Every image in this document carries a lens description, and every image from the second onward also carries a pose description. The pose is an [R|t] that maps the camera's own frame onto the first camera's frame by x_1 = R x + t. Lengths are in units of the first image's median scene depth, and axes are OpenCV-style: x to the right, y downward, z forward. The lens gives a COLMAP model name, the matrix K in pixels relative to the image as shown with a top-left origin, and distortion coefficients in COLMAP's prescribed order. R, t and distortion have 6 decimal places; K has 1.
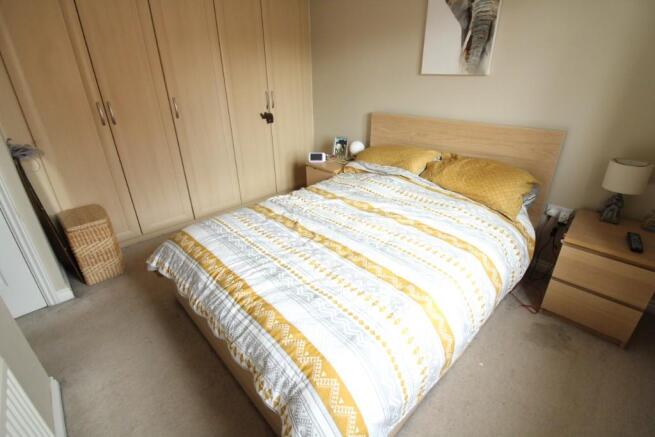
lens RADIAL K [[307.0, 0, 327.9], [0, 307.0, 211.3], [0, 0, 1]] dist [-0.014631, -0.000671]
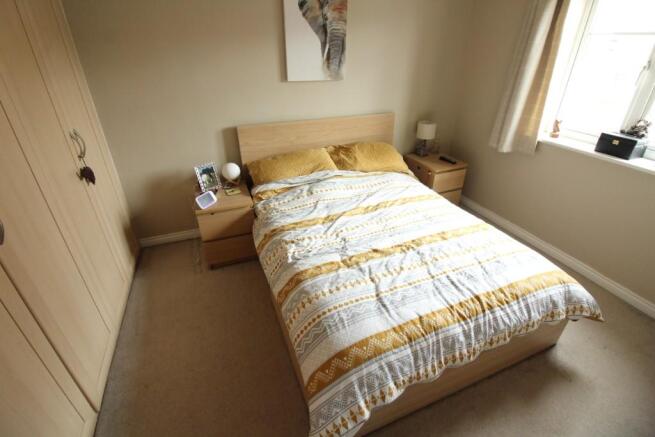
lens RADIAL K [[307.0, 0, 327.9], [0, 307.0, 211.3], [0, 0, 1]] dist [-0.014631, -0.000671]
pose [[0.363227, -0.434004, 0.824443, -0.813758], [0.385378, 0.875620, 0.291157, -0.370105], [-0.848263, 0.211966, 0.485305, 0.561054]]
